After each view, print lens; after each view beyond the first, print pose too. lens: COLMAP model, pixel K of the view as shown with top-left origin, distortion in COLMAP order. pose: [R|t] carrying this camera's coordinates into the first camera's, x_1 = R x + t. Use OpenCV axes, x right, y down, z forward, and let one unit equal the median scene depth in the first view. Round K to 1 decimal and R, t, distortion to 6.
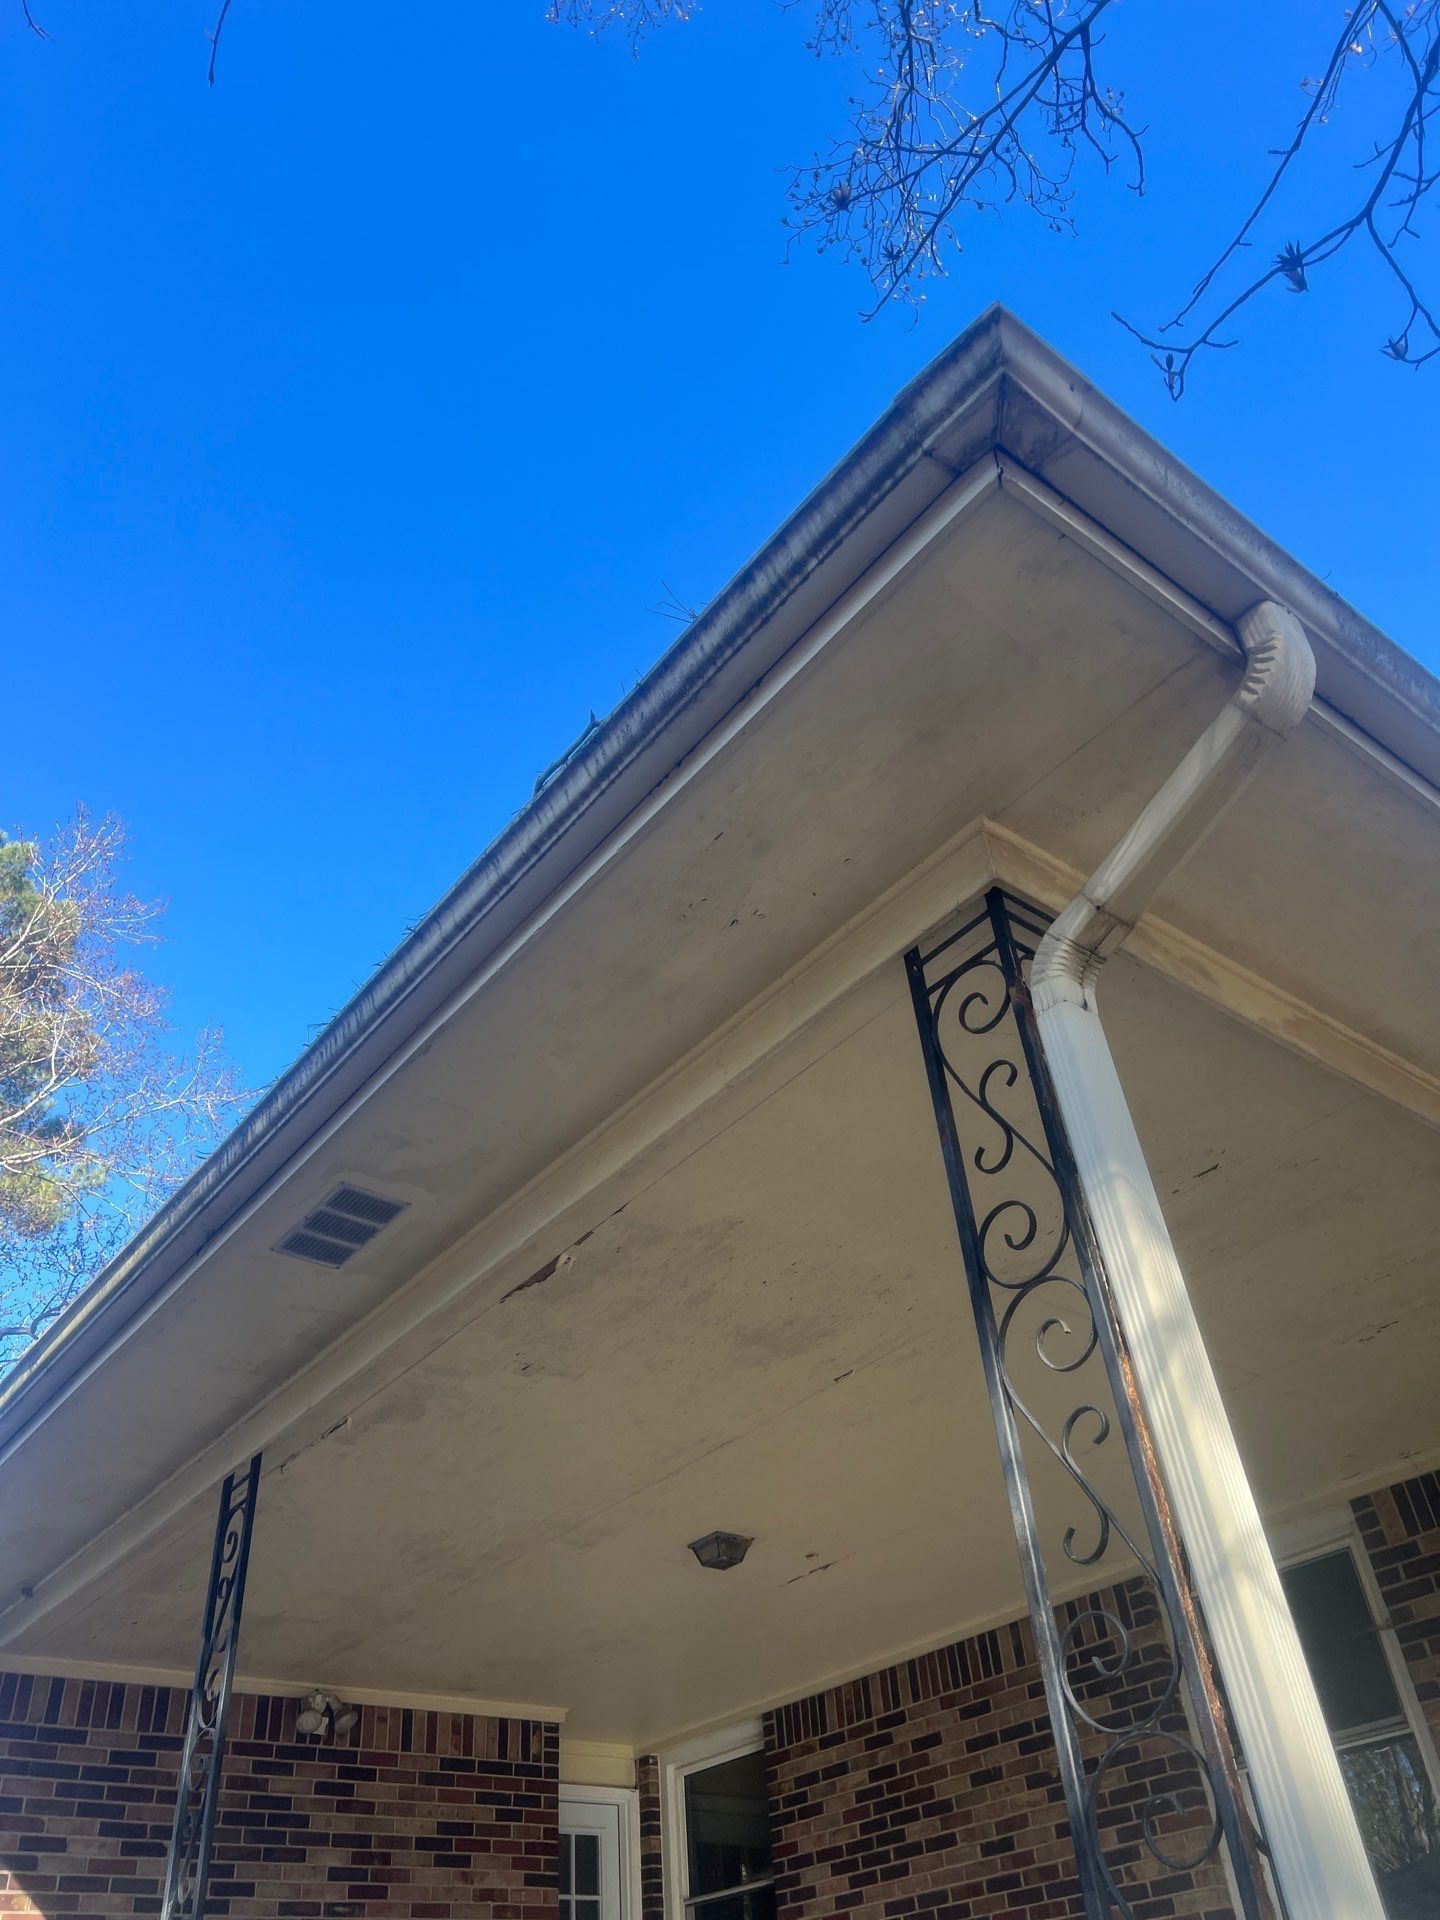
lens RADIAL K [[1414.6, 0, 699.3], [0, 1414.6, 973.1], [0, 0, 1]] dist [0.058948, -0.059005]
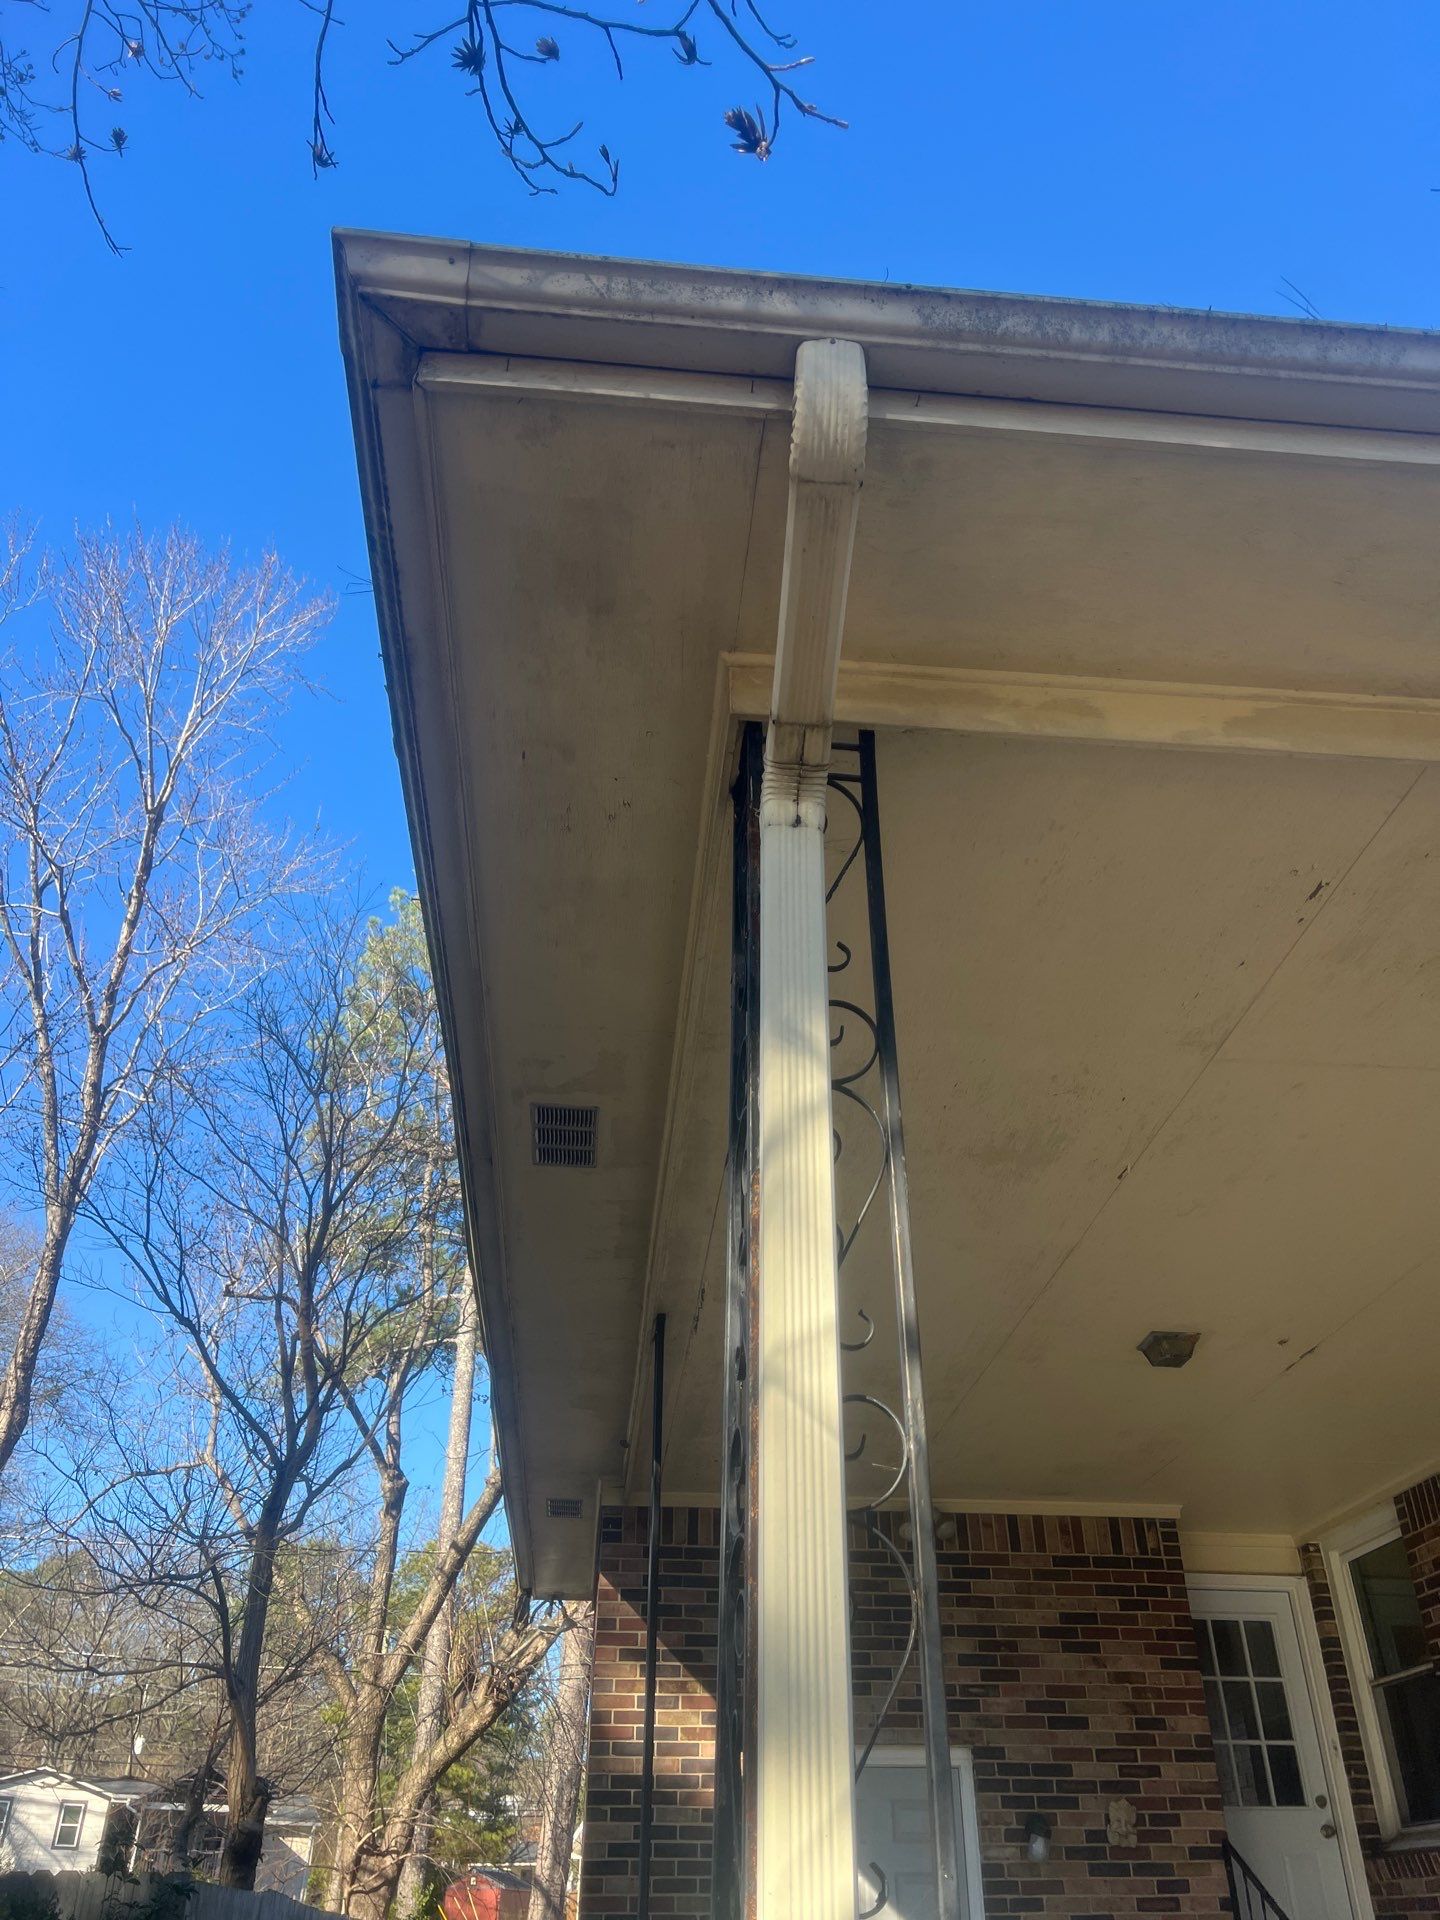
lens RADIAL K [[1414.6, 0, 749.2], [0, 1414.6, 962.2], [0, 0, 1]] dist [0.058948, -0.059005]
pose [[0.845131, -0.246347, -0.474412, 0.260592], [0.296232, 0.954579, 0.032035, 0.028456], [0.444971, -0.167610, 0.879720, 0.044249]]
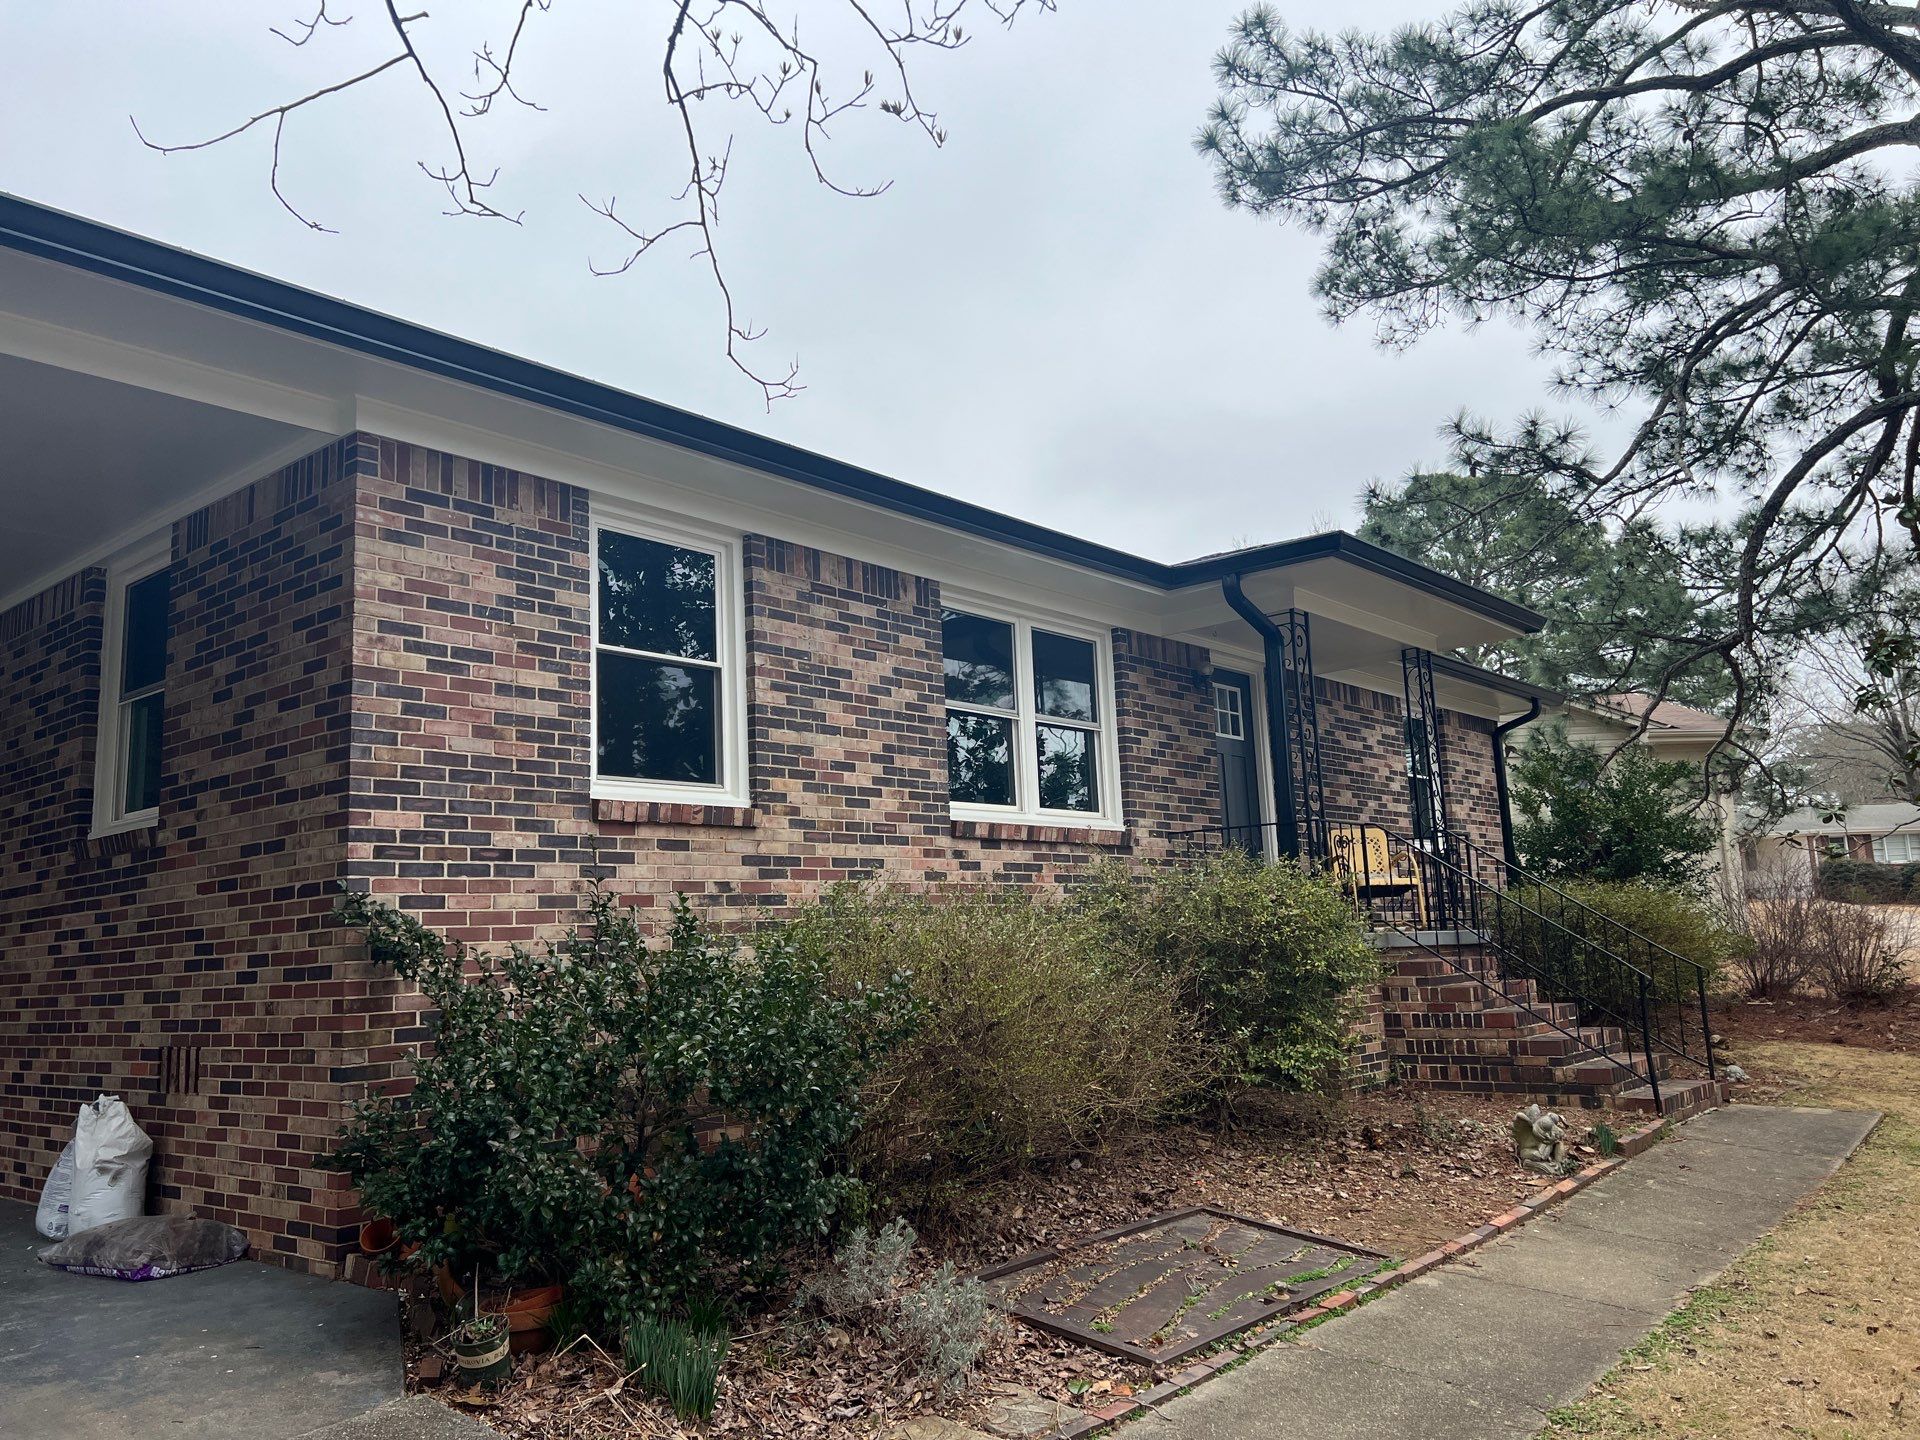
lens RADIAL K [[1414.6, 0, 953.2], [0, 1414.6, 716.2], [0, 0, 1]] dist [0.058948, -0.059005]
pose [[0.979855, 0.055820, 0.191752, 0.772932], [-0.143207, 0.865611, 0.479802, -0.168260], [-0.139200, -0.497596, 0.856167, -0.235033]]
